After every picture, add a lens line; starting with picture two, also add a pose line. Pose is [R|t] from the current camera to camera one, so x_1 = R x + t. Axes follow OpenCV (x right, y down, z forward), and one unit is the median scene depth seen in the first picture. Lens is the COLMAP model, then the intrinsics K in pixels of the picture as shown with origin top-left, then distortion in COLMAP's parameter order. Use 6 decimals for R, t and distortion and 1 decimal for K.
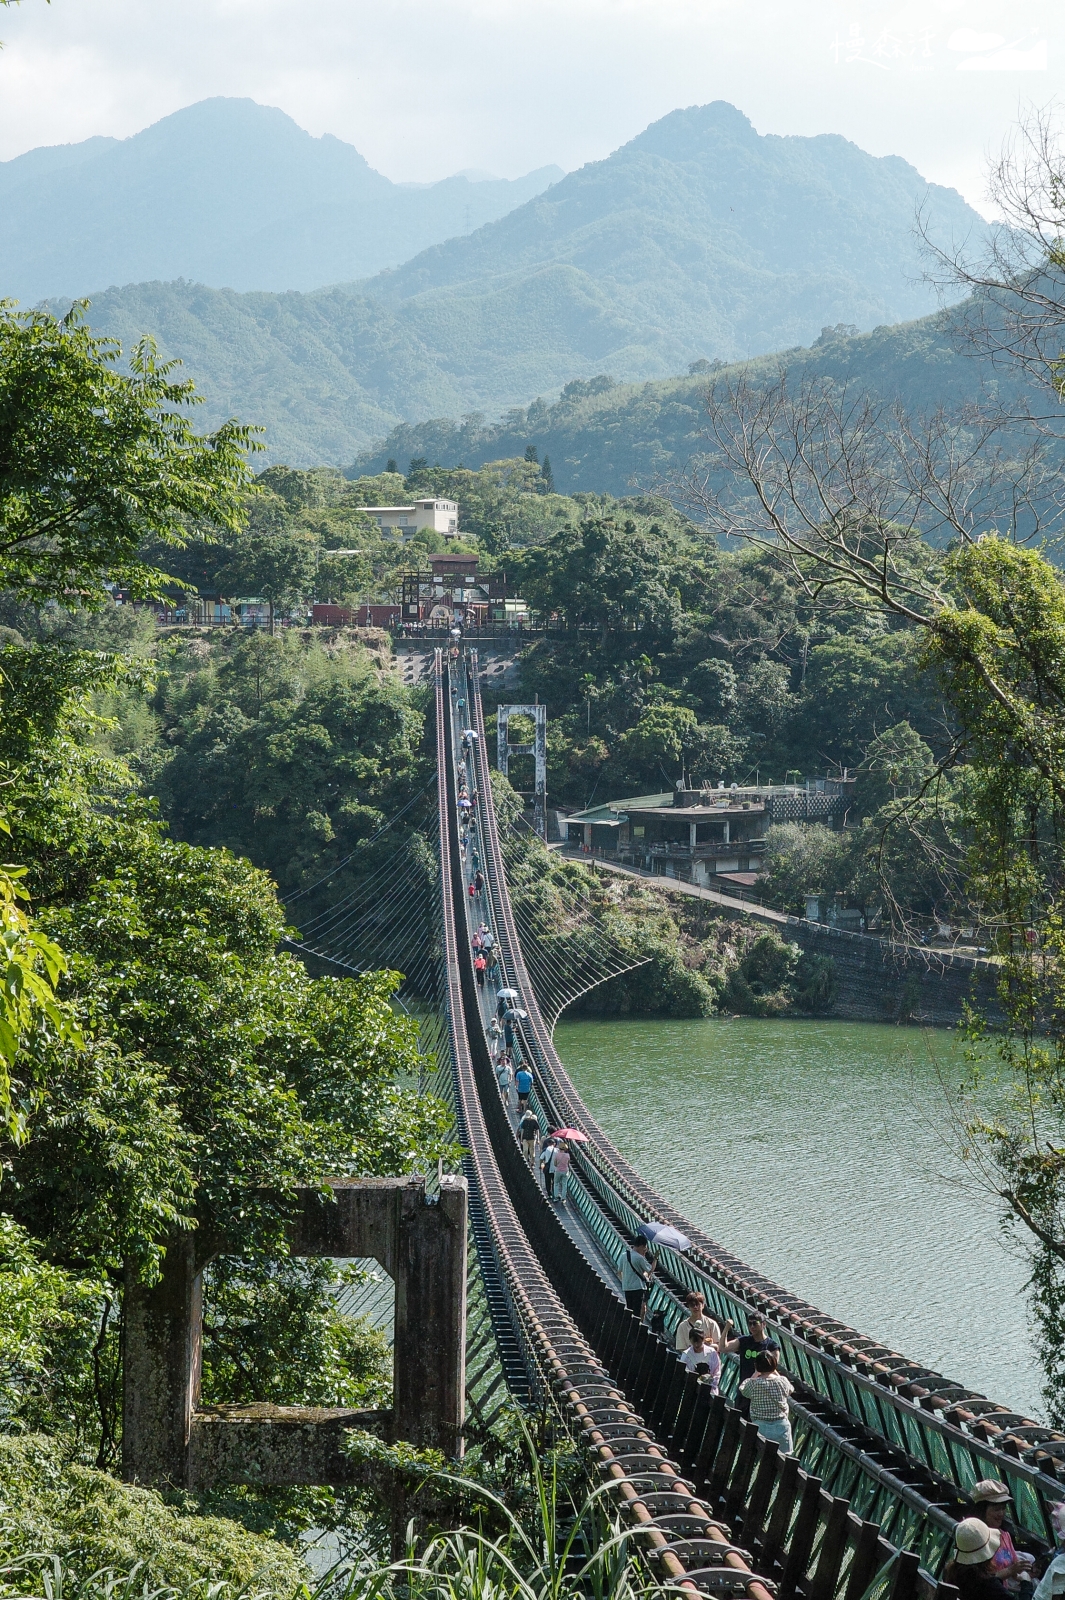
lens RADIAL K [[3247.0, 0, 526.6], [0, 3247.0, 765.3], [0, 0, 1]] dist [0.043854, -0.091041]
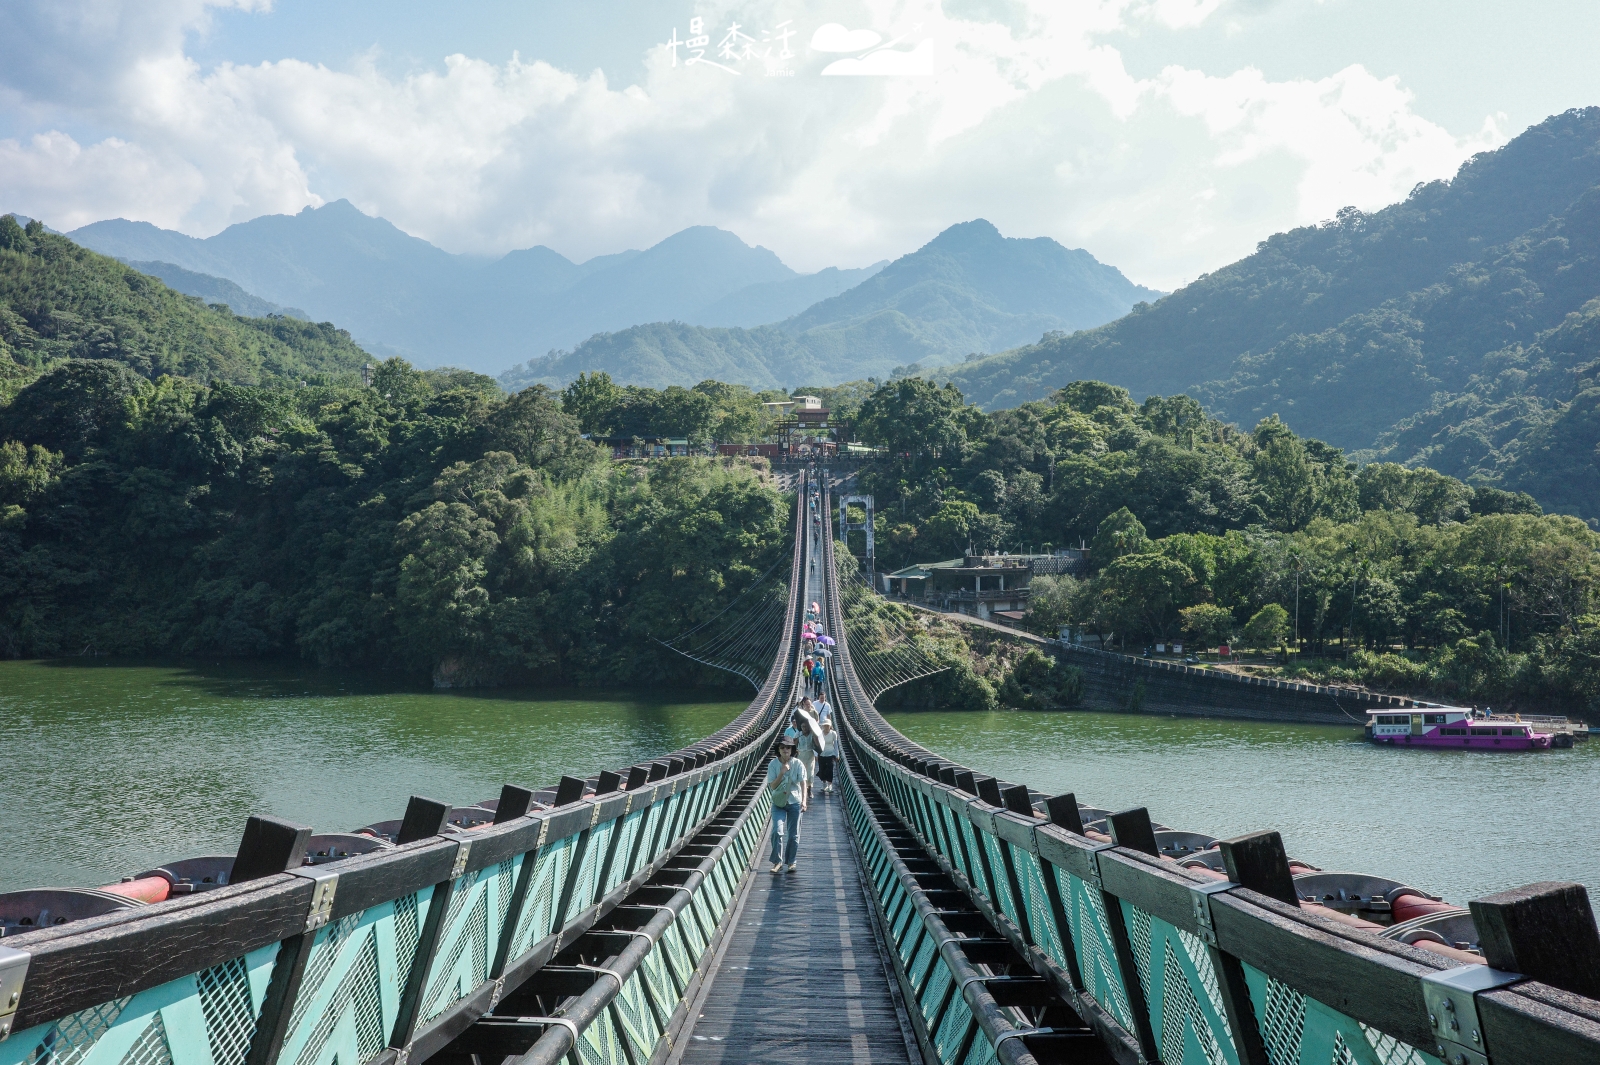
lens RADIAL K [[1828.8, 0, 800.0], [0, 1828.8, 532.5], [0, 0, 1]] dist [0.034445, 0.001658]
pose [[0.999127, -0.010081, -0.040537, 0.006139], [0.008528, 0.999230, -0.038298, 0.028363], [0.040892, 0.037919, 0.998444, 0.195259]]
